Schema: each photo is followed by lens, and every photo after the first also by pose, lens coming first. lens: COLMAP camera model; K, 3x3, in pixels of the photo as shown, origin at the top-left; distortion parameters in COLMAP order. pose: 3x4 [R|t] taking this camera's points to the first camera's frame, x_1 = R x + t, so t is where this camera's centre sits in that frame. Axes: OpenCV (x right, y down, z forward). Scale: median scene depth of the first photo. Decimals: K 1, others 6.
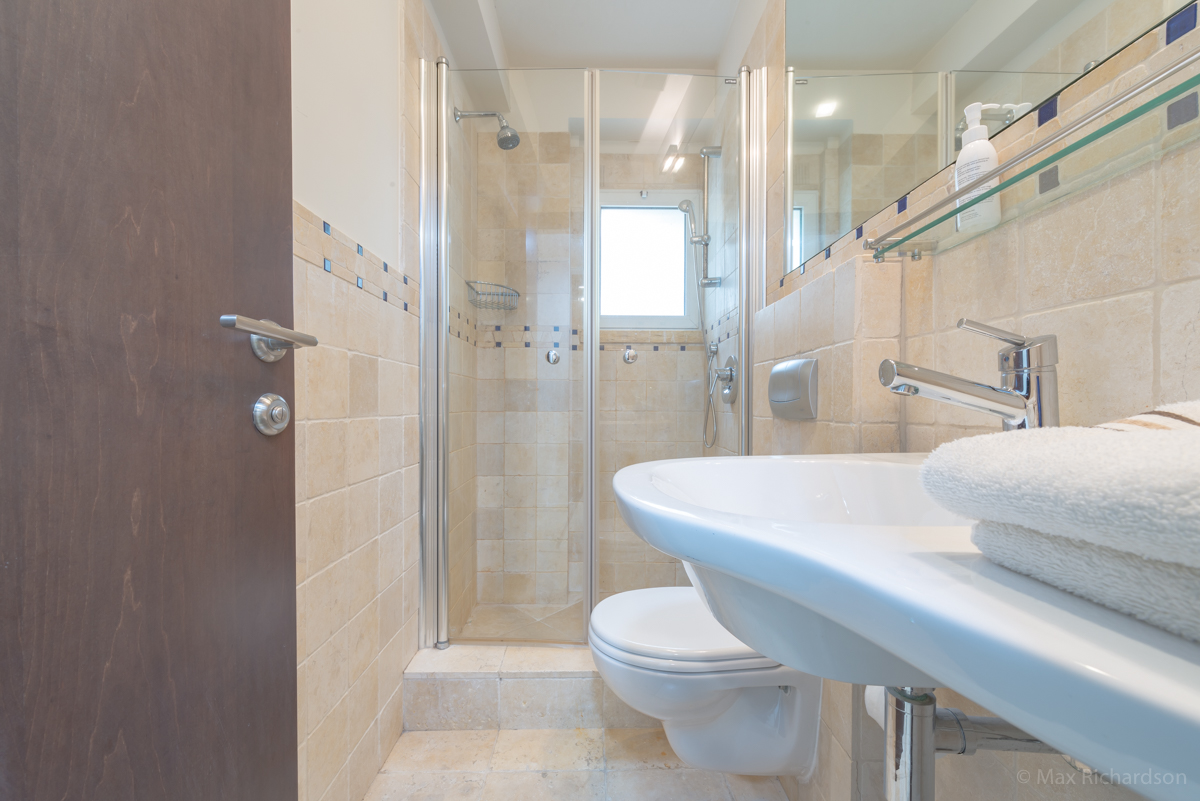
lens RADIAL K [[470.2, 0, 597.4], [0, 470.2, 402.6], [0, 0, 1]] dist [0.006222, -0.000691]
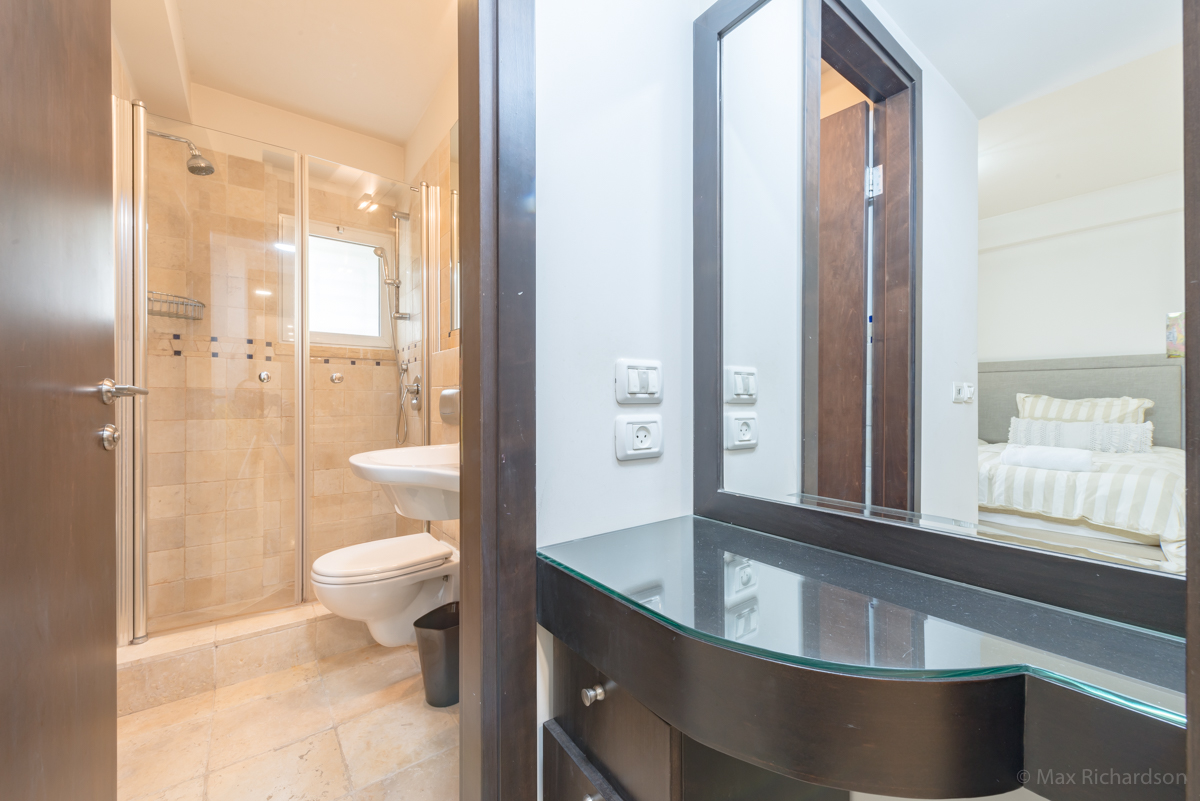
lens RADIAL K [[470.2, 0, 597.4], [0, 470.2, 402.6], [0, 0, 1]] dist [0.006222, -0.000691]
pose [[0.810111, -0.006631, 0.586238, -0.081879], [0.000630, 0.999945, 0.010439, -0.030323], [-0.586276, -0.008088, 0.810071, -0.359289]]
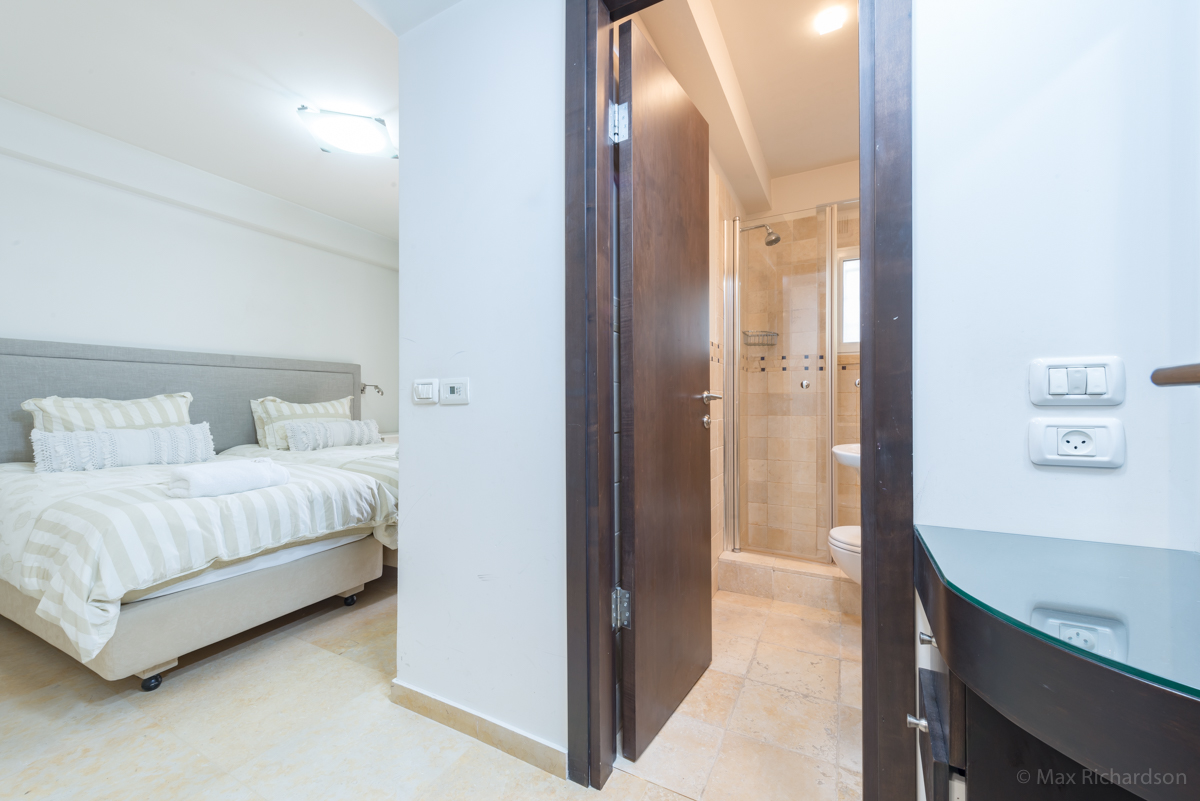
lens RADIAL K [[470.2, 0, 597.4], [0, 470.2, 402.6], [0, 0, 1]] dist [0.006222, -0.000691]
pose [[0.877951, -0.004459, -0.478730, 0.039753], [0.006885, 0.999971, 0.003312, -0.031427], [0.478701, -0.006204, 0.877956, -0.566372]]
